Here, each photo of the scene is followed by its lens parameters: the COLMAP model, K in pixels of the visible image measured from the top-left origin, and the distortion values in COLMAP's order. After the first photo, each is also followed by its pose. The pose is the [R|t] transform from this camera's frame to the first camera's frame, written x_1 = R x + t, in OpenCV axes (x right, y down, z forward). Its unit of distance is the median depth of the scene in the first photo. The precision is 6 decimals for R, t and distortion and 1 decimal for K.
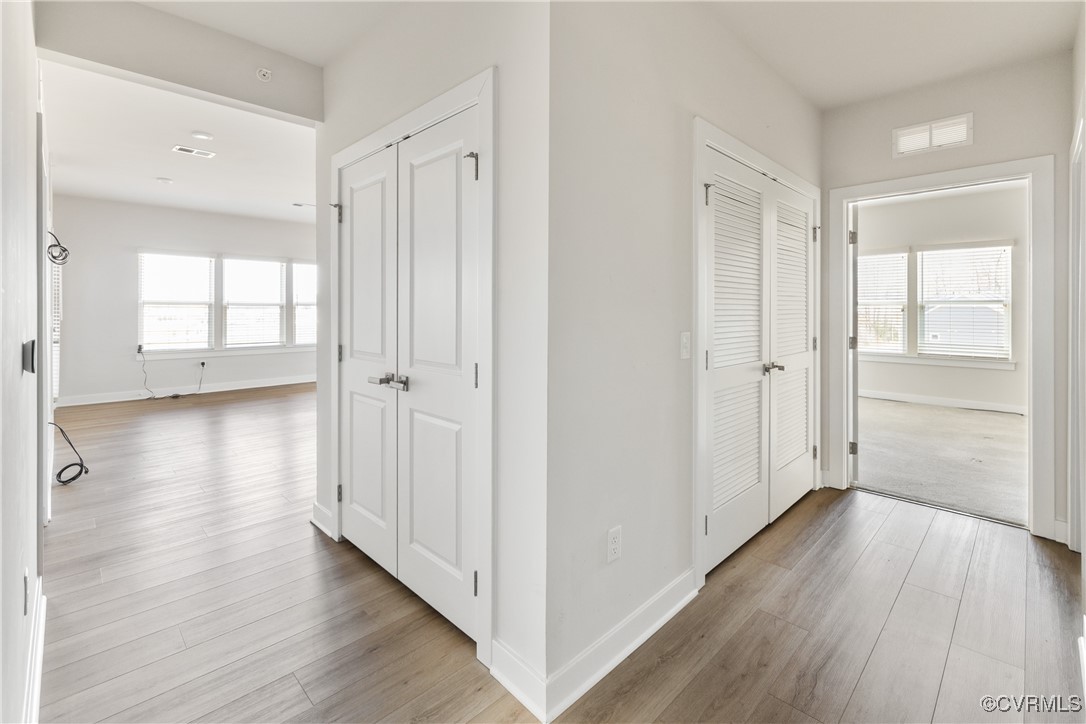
lens RADIAL K [[483.4, 0, 525.1], [0, 483.4, 308.6], [0, 0, 1]] dist [-0.000771, -0.000003]
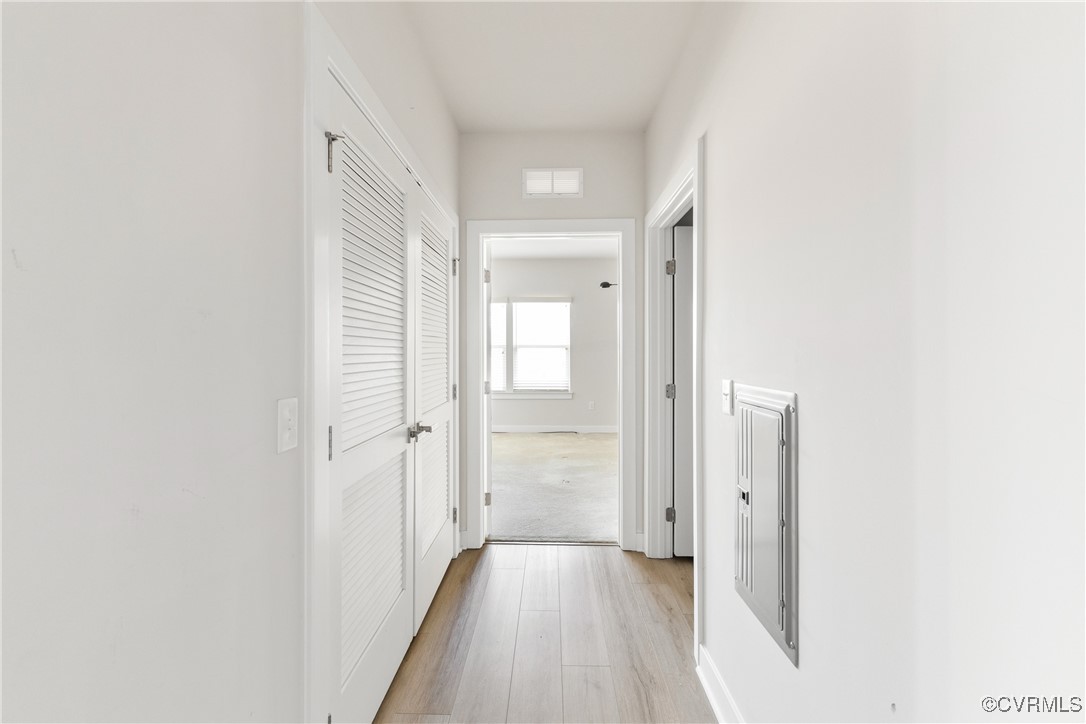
lens RADIAL K [[473.6, 0, 542.0], [0, 473.6, 350.7], [0, 0, 1]] dist [-0.000386, -0.000130]
pose [[0.705882, -0.001576, 0.708328, 0.110617], [0.003065, 0.999995, -0.000829, -0.001143], [-0.708323, 0.002756, 0.705883, 0.302099]]
